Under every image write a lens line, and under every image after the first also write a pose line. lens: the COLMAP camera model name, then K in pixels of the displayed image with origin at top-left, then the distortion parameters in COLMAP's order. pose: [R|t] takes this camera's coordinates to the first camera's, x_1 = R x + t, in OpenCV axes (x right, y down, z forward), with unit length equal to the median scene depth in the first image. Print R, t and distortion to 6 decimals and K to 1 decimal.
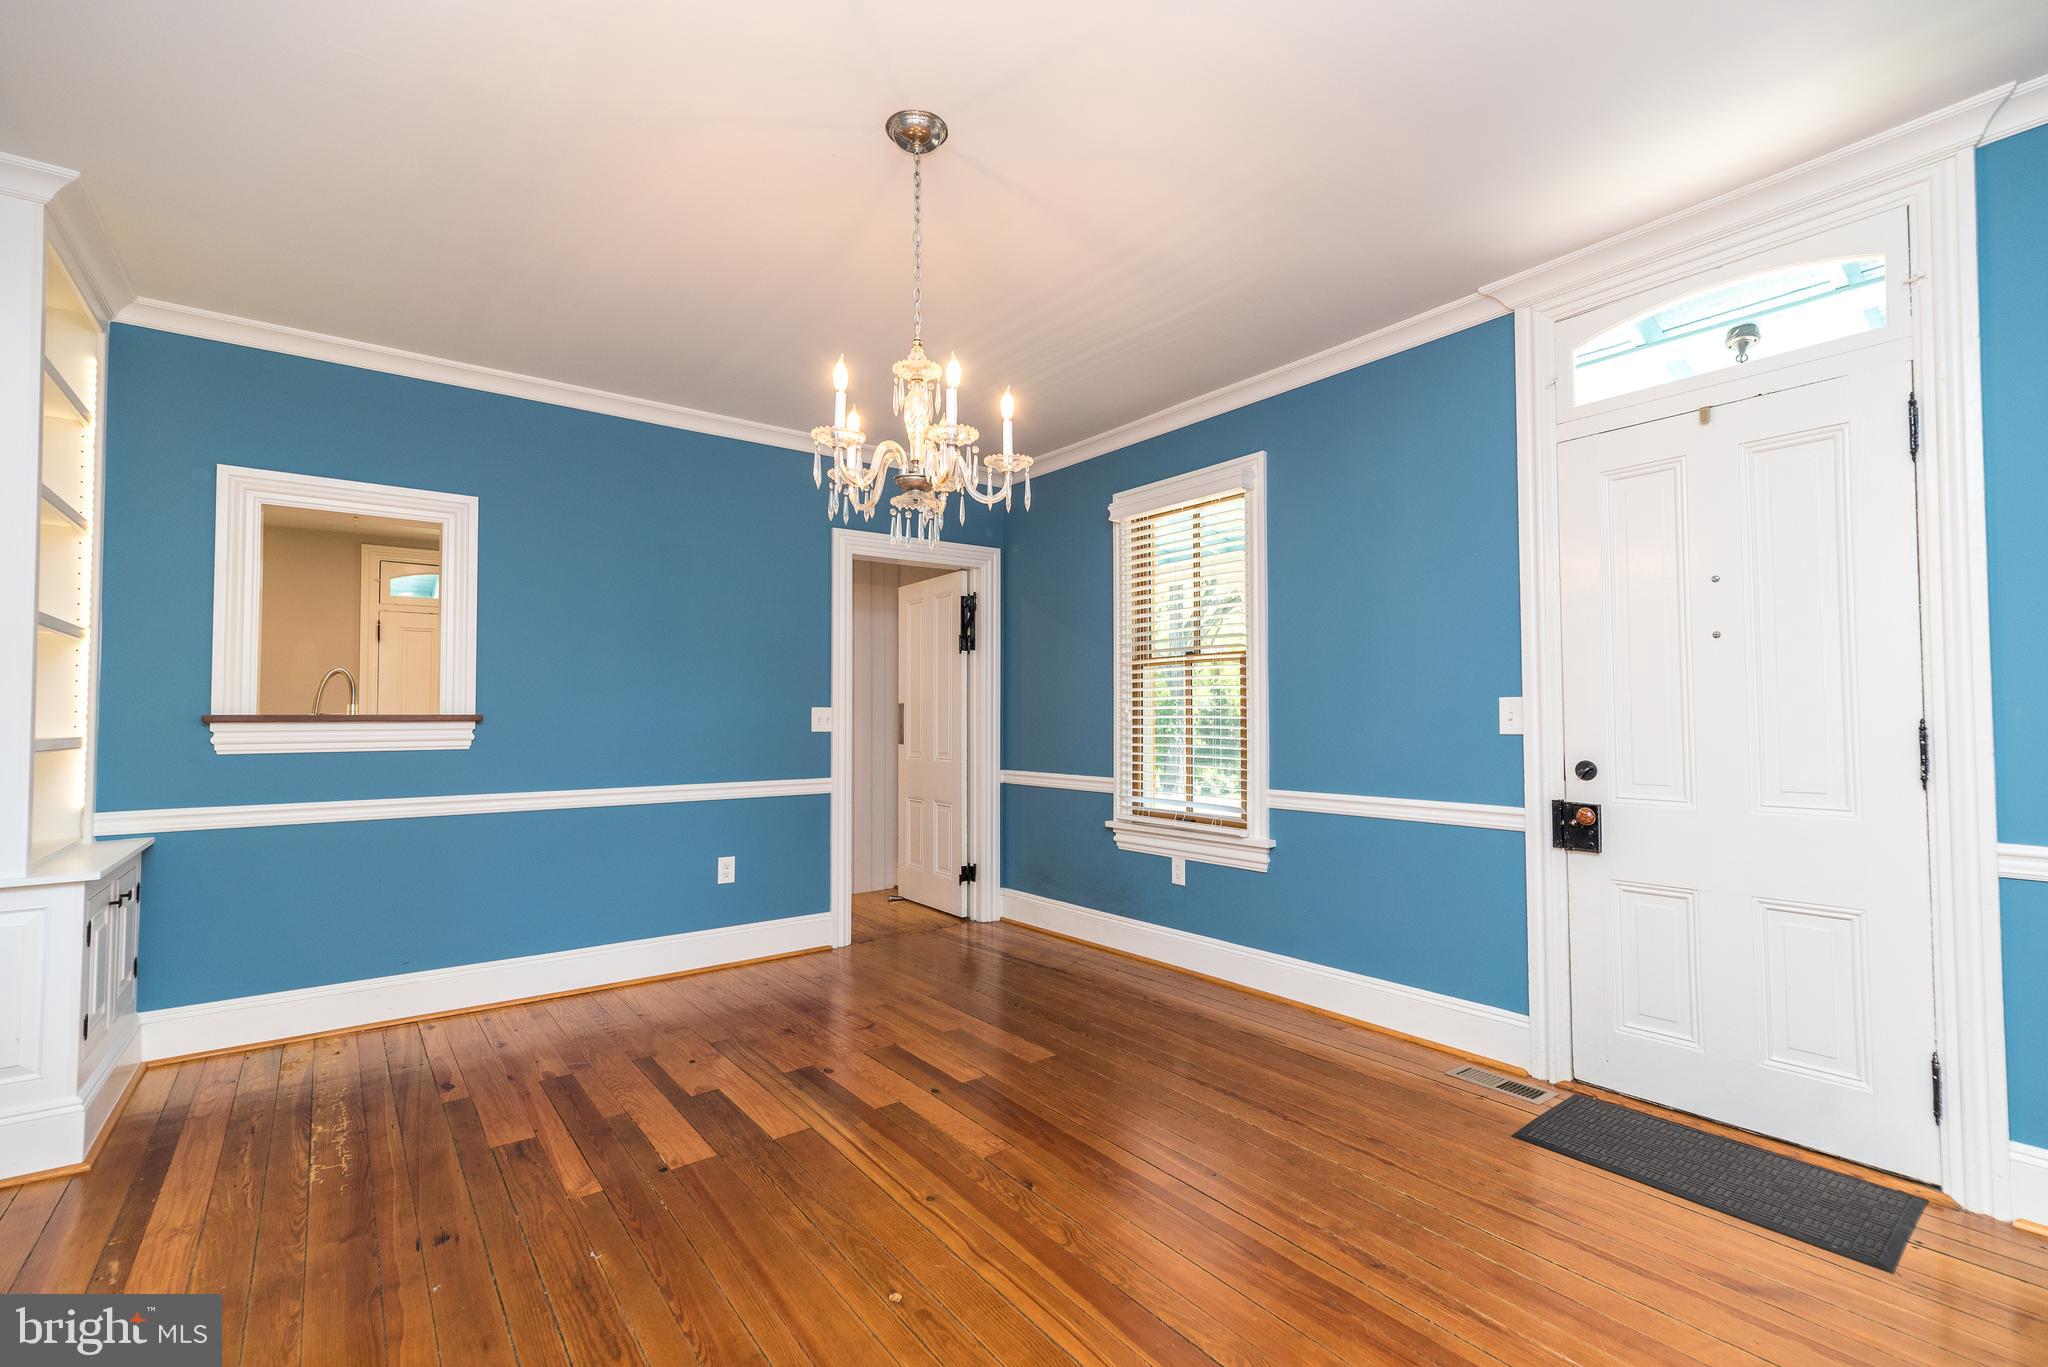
lens RADIAL K [[896.4, 0, 1002.3], [0, 896.4, 686.3], [0, 0, 1]] dist [0.005998, 0.000345]
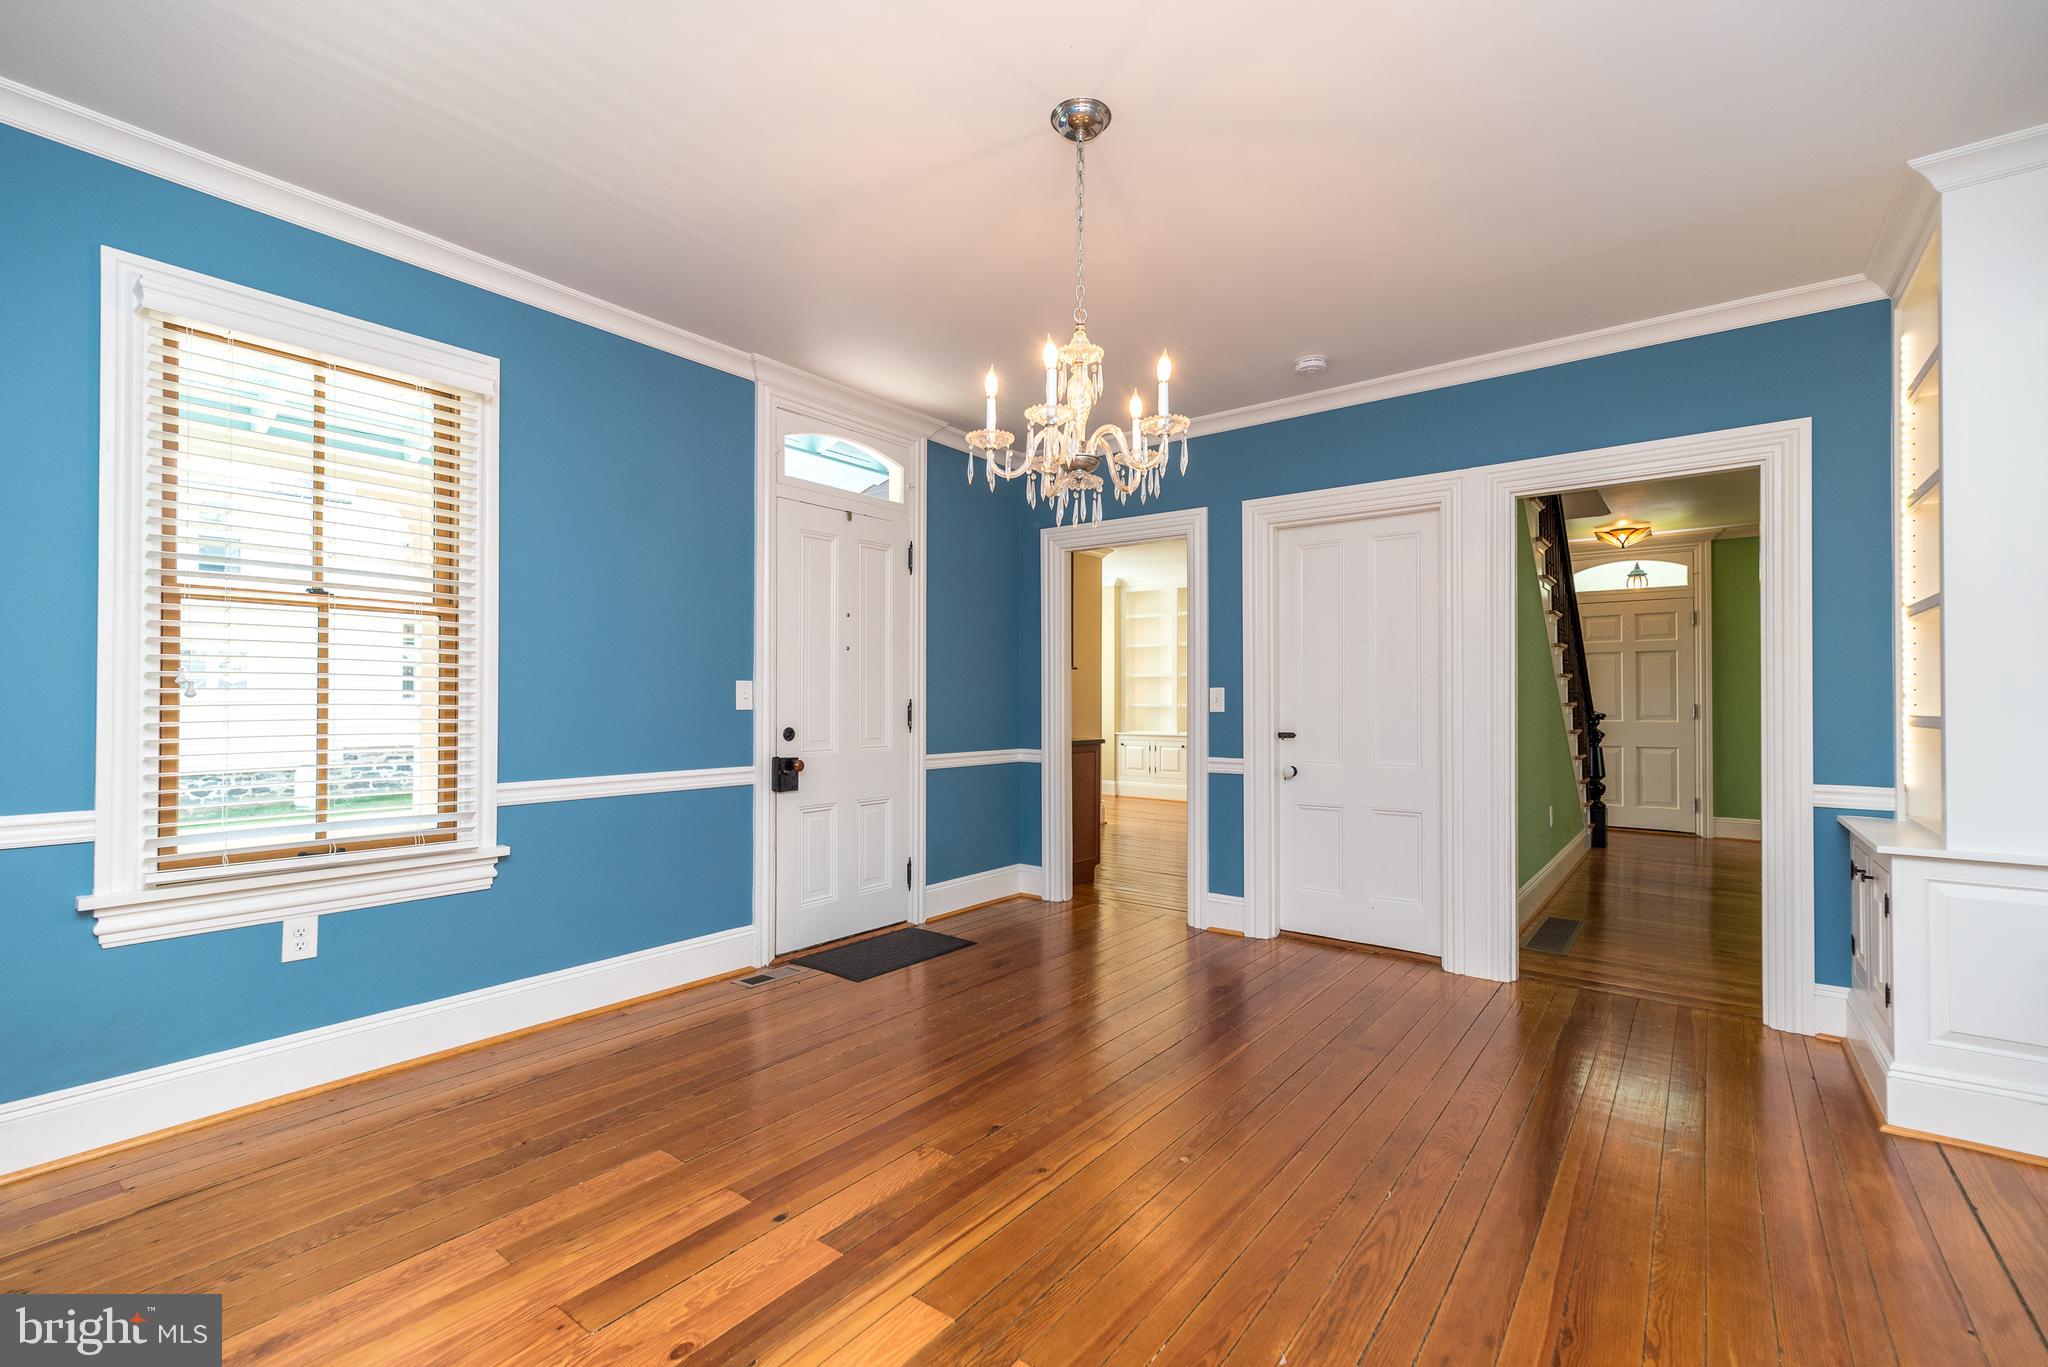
lens RADIAL K [[893.8, 0, 1040.4], [0, 893.8, 686.0], [0, 0, 1]] dist [-0.000182, -0.000243]
pose [[-0.292510, 0.020317, 0.956047, -0.753068], [-0.035690, 0.998846, -0.032146, 0.044477], [-0.955596, -0.043524, -0.291447, 0.948990]]
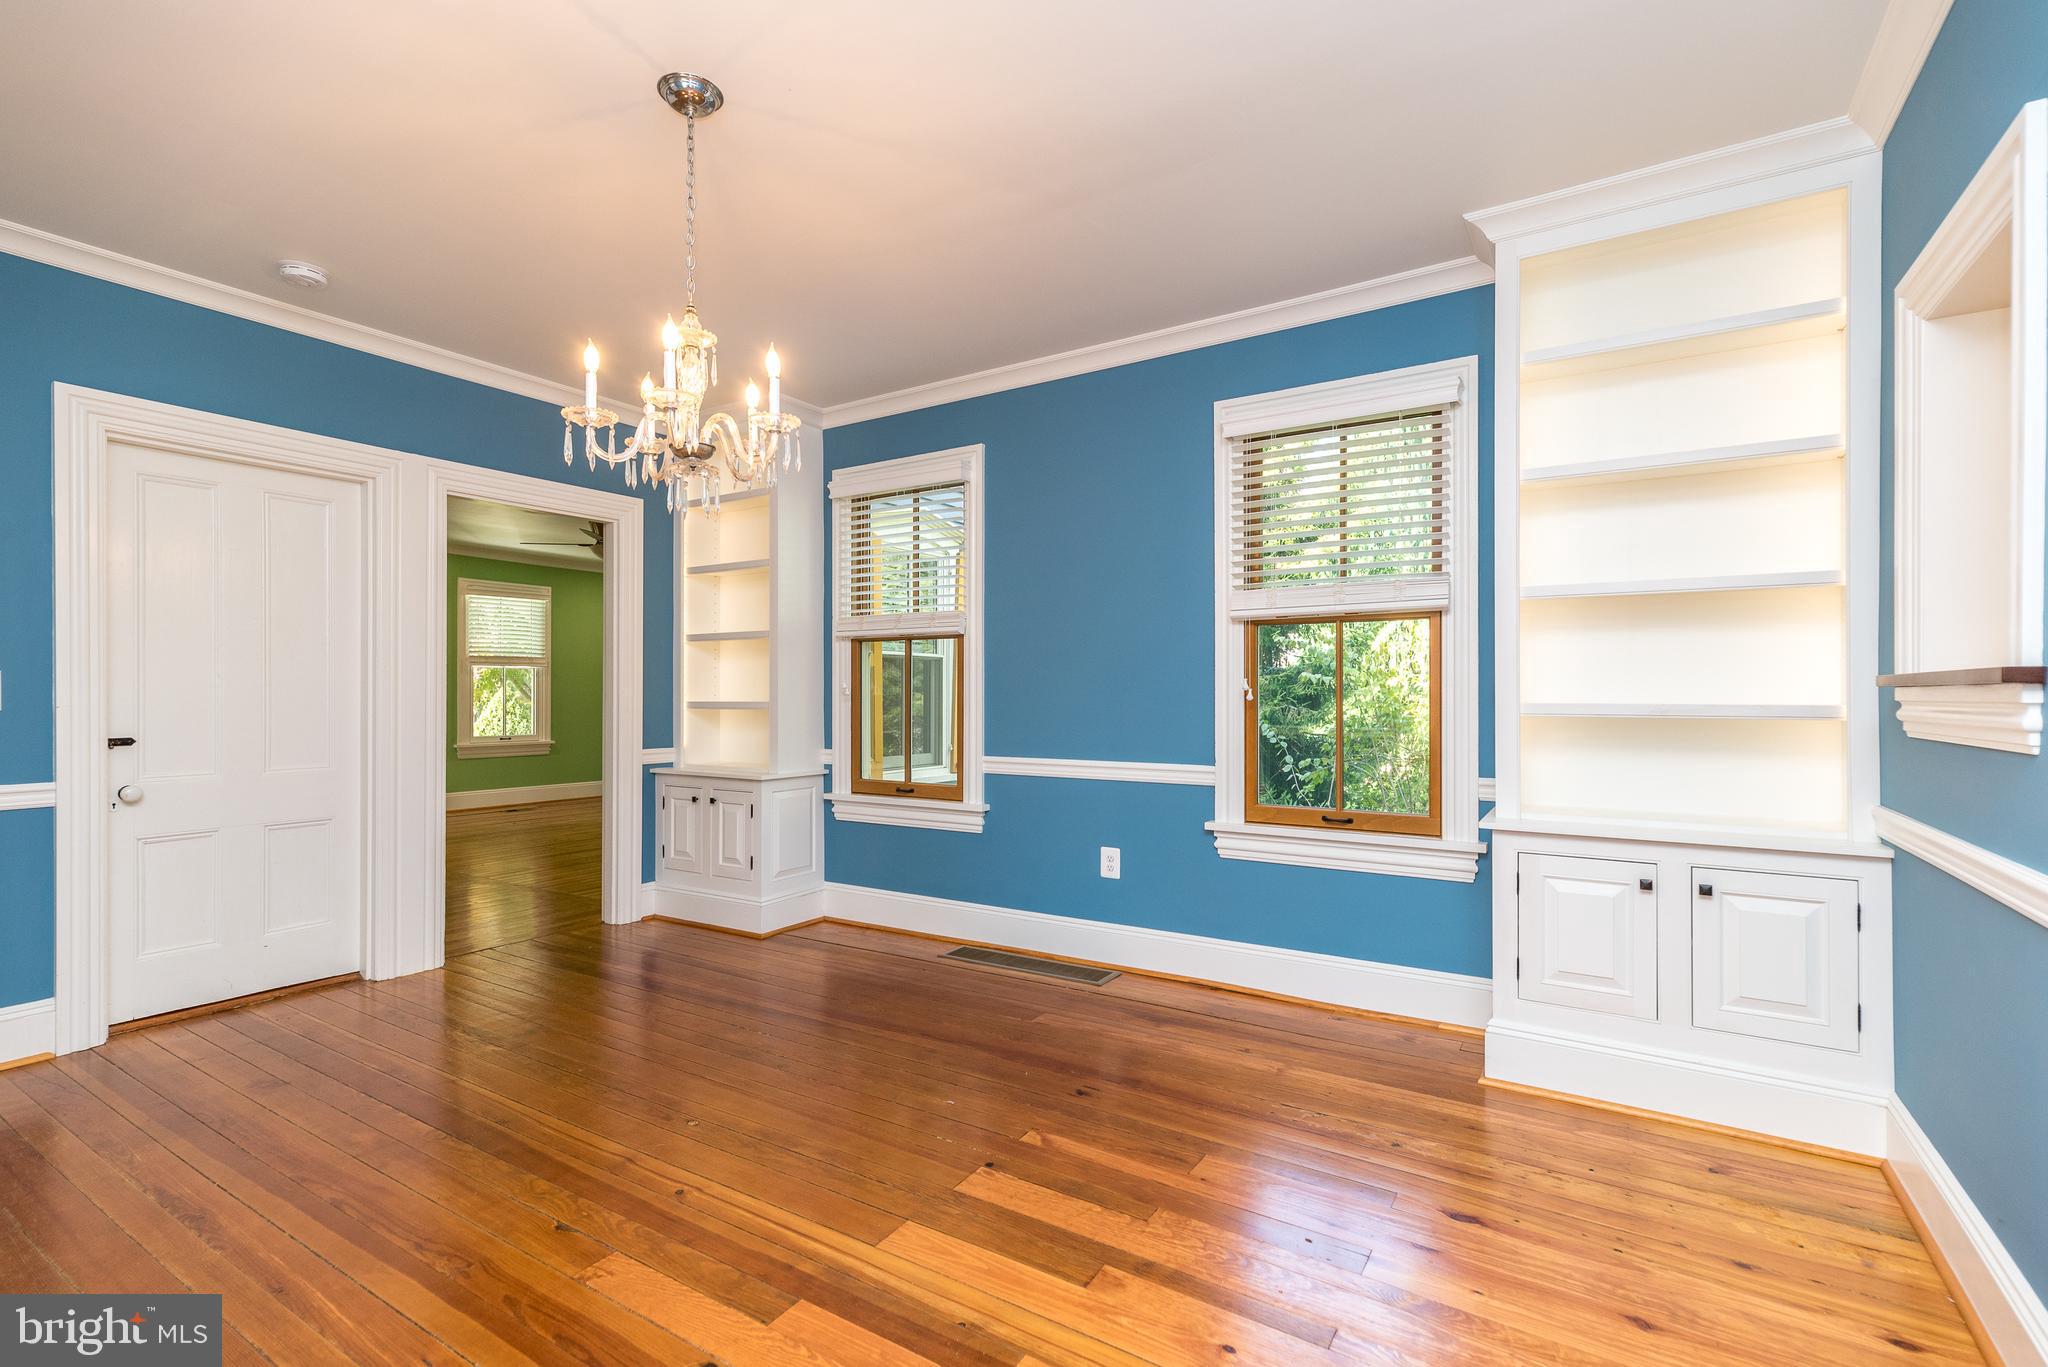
lens RADIAL K [[910.1, 0, 1022.8], [0, 910.1, 687.3], [0, 0, 1]] dist [0.012255, -0.000034]
pose [[-0.926420, 0.001224, -0.376489, -0.038199], [0.017292, 0.999078, -0.039303, 0.059690], [0.376094, -0.042922, -0.925587, 1.479029]]
